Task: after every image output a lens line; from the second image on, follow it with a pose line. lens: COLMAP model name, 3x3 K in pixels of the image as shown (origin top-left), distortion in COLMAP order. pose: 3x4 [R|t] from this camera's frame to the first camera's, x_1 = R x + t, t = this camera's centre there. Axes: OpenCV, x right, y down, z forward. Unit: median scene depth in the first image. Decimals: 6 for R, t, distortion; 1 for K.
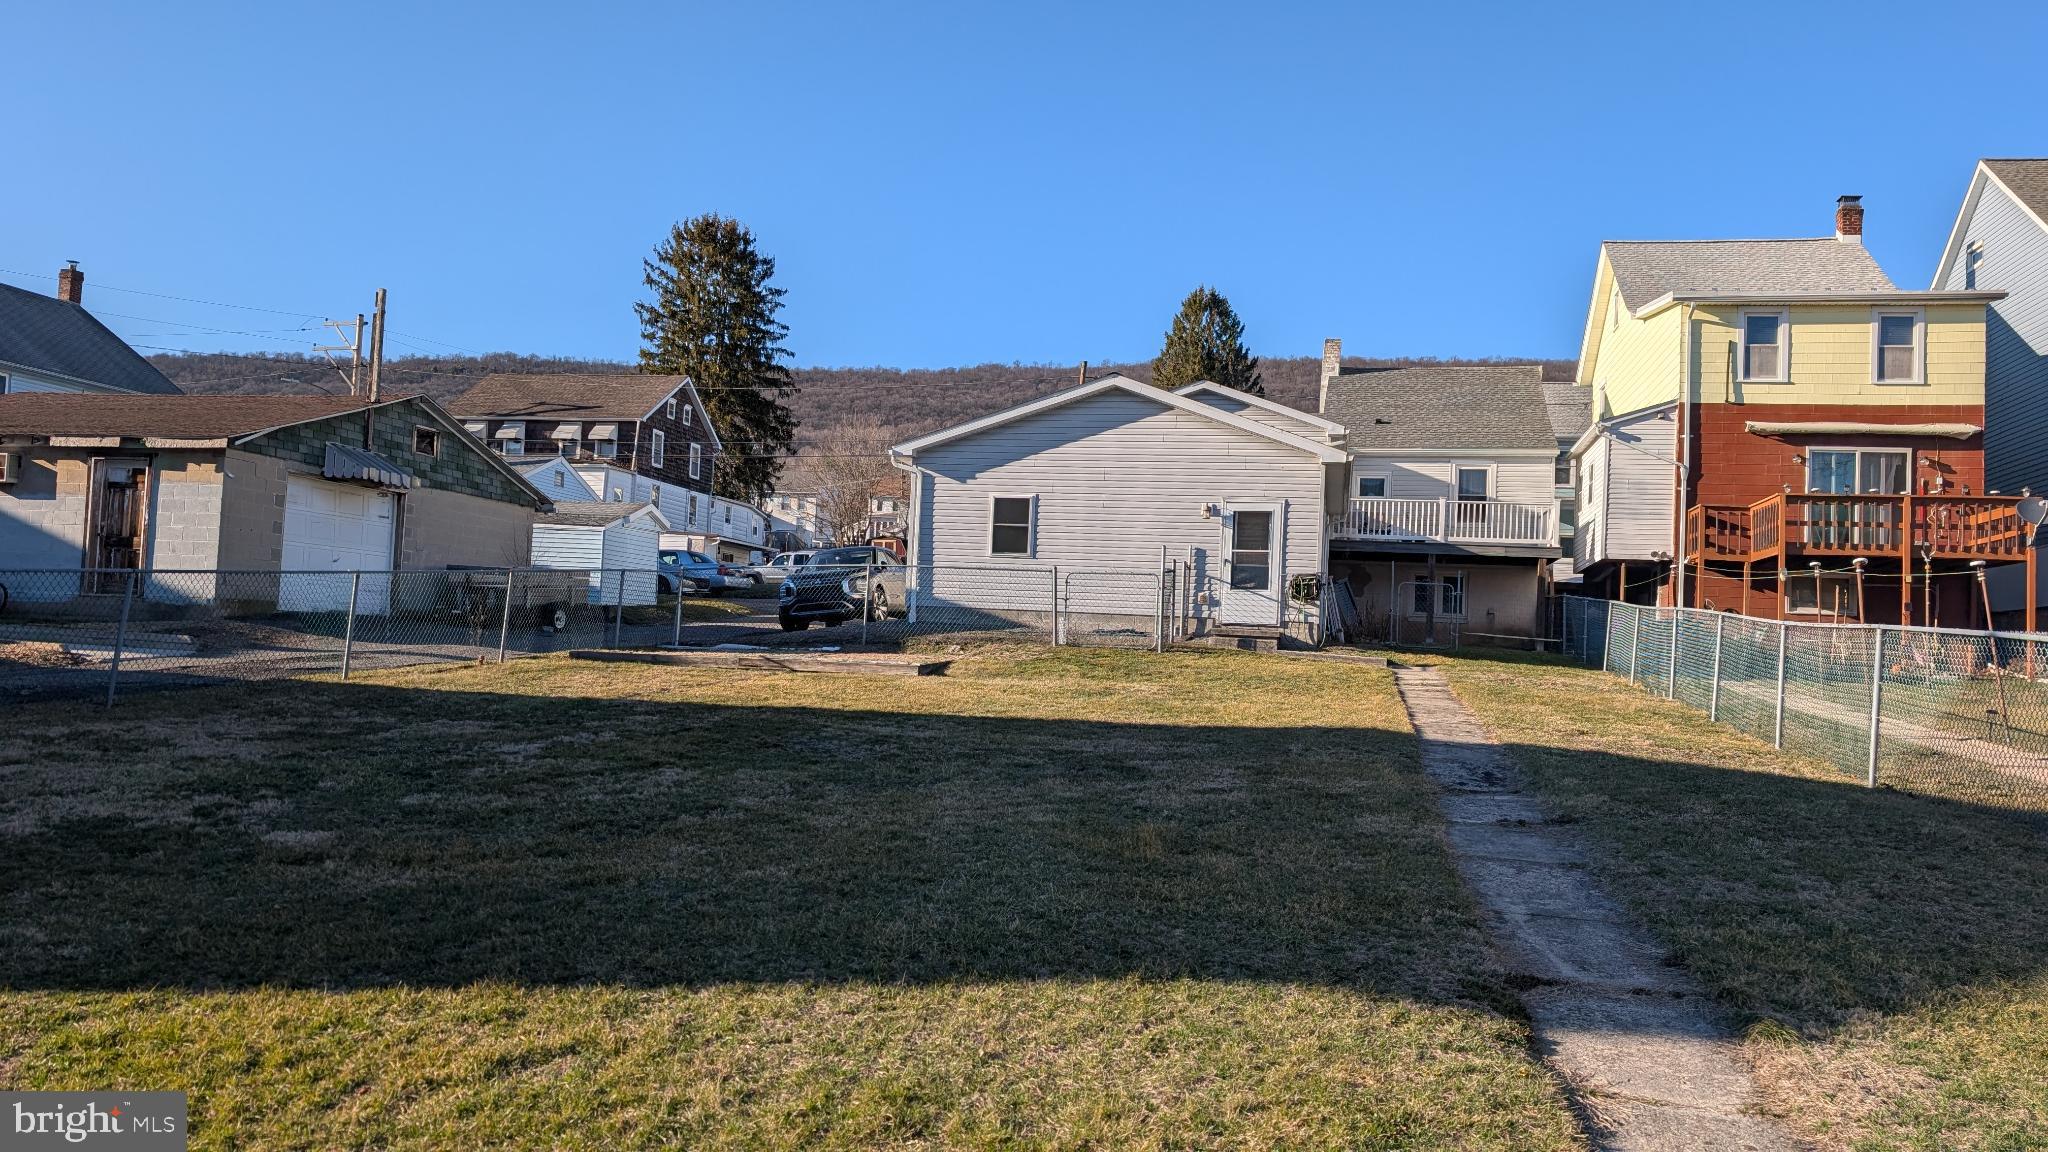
lens RADIAL K [[1488.4, 0, 1024.0], [0, 1488.4, 576.0], [0, 0, 1]] dist [0.044524, -0.033579]
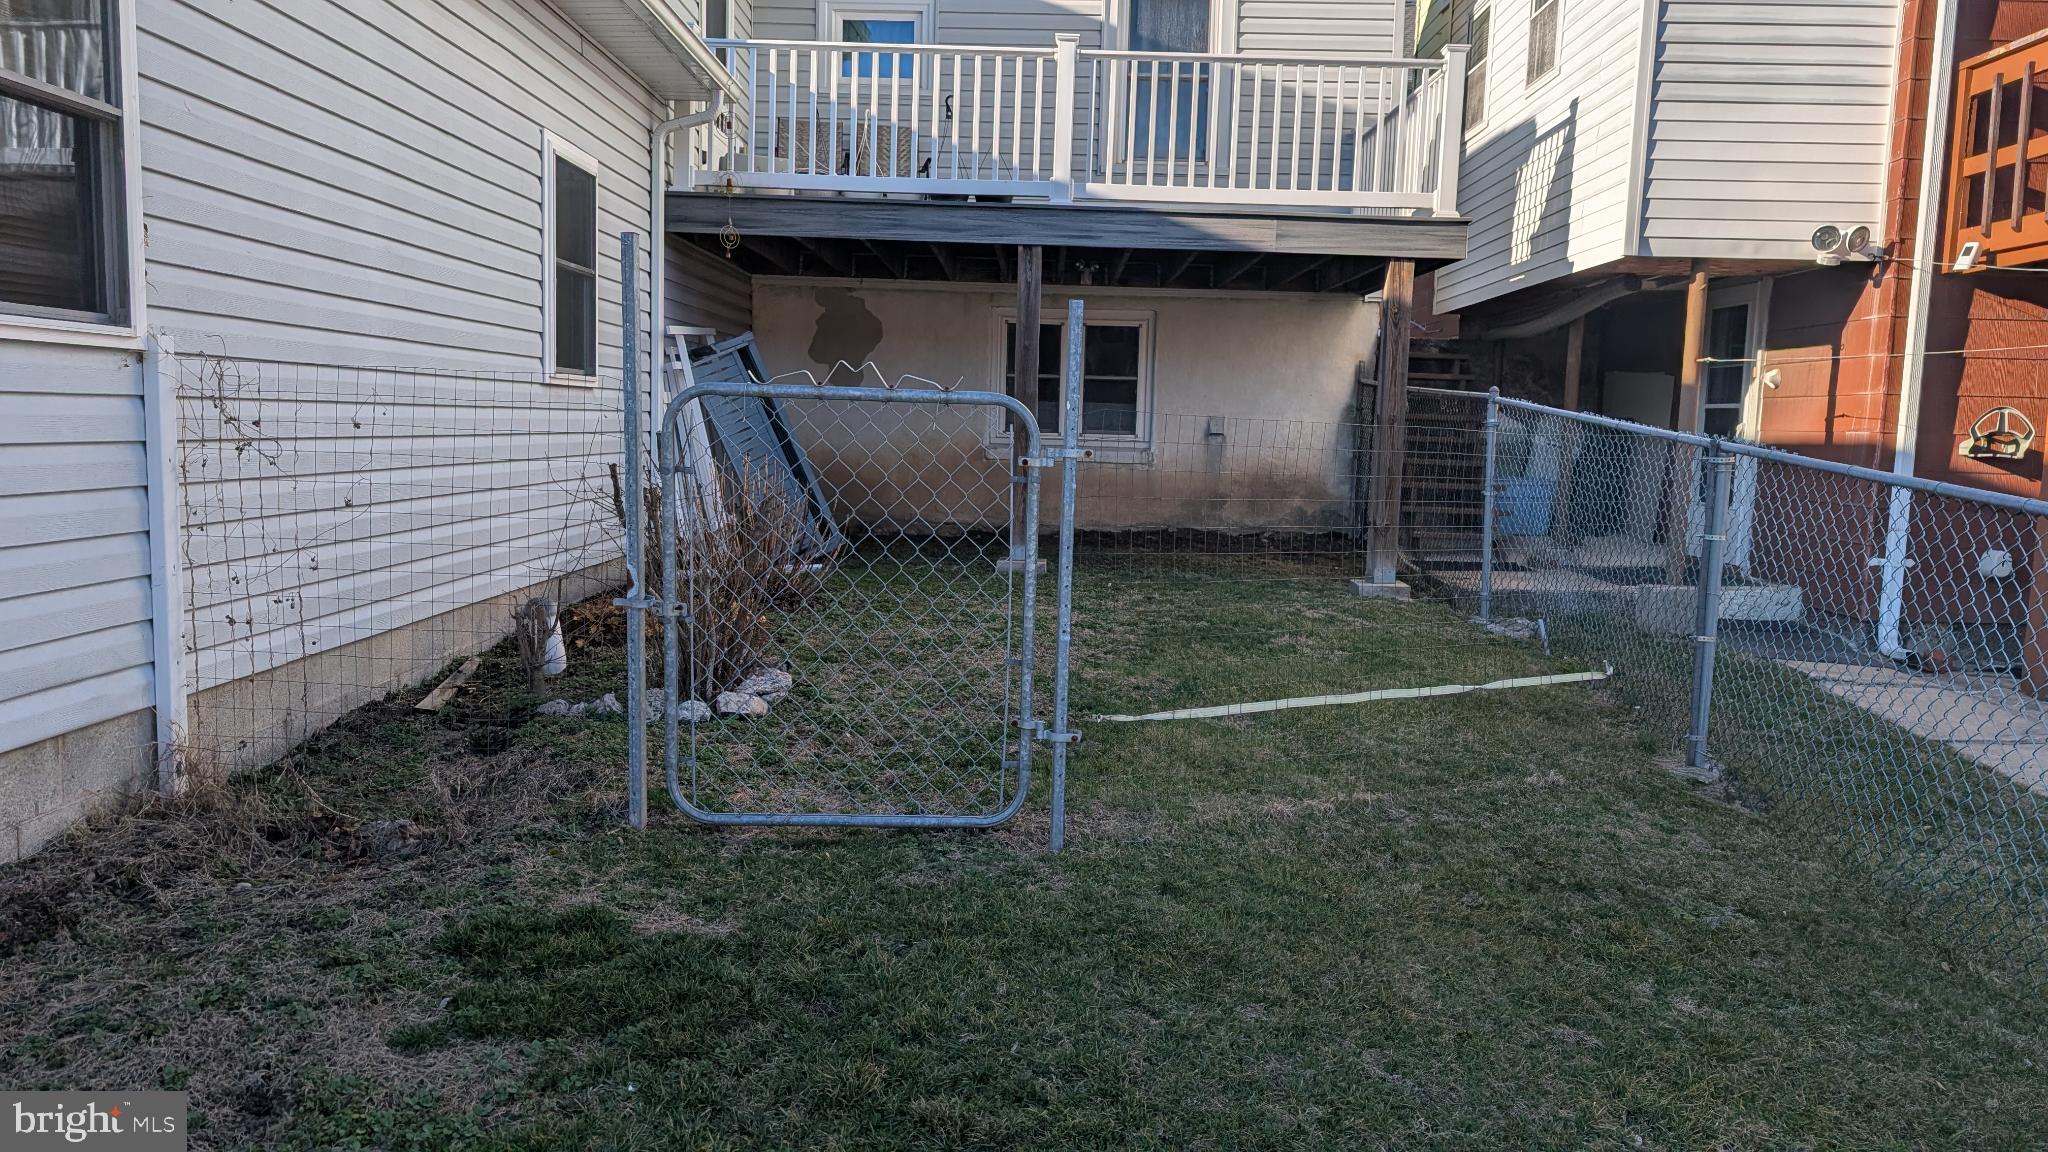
lens RADIAL K [[1499.6, 0, 1028.4], [0, 1499.6, 559.0], [0, 0, 1]] dist [0.034058, -0.018315]
pose [[0.979714, -0.037132, 0.196931, 0.214444], [0.005920, 0.987617, 0.156770, -0.000970], [-0.200314, -0.152424, 0.967802, 0.714427]]
